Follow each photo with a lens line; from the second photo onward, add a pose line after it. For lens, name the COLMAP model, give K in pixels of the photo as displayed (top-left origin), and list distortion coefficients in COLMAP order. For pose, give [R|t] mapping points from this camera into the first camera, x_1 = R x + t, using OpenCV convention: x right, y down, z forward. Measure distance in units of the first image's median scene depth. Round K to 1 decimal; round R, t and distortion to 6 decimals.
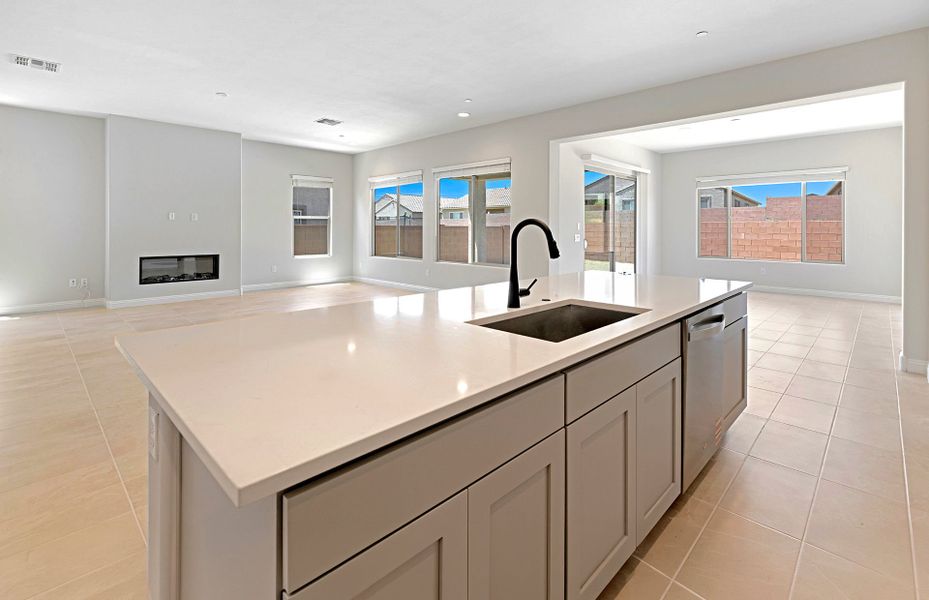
lens RADIAL K [[429.9, 0, 463.1], [0, 429.9, 229.4], [0, 0, 1]] dist [0.009032, 0.000694]
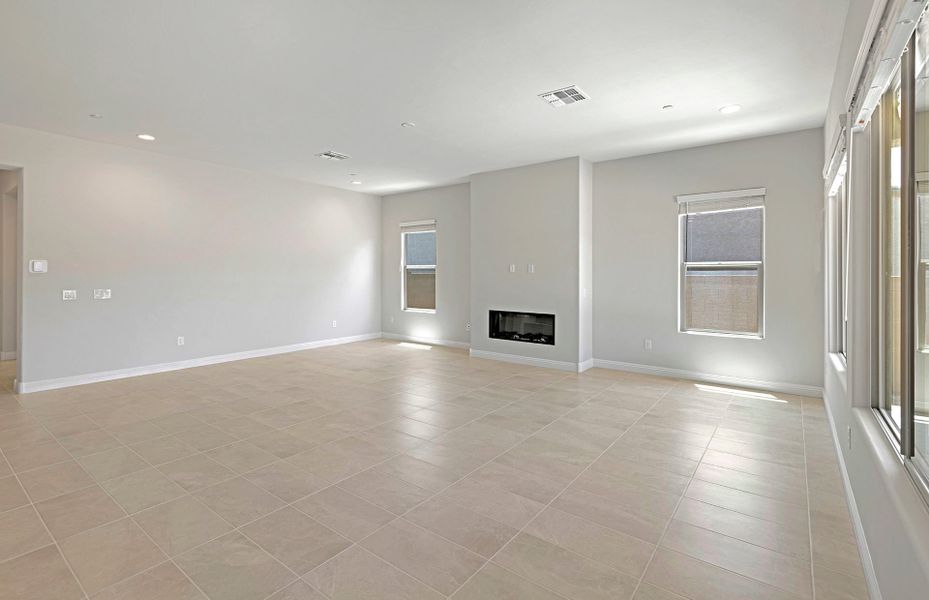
lens RADIAL K [[429.9, 0, 469.5], [0, 429.9, 272.4], [0, 0, 1]] dist [0.009032, 0.000694]
pose [[0.131664, -0.005363, -0.991280, 0.167996], [-0.006217, 0.999961, -0.006235, -0.011735], [0.991275, 0.006983, 0.131626, 0.590208]]
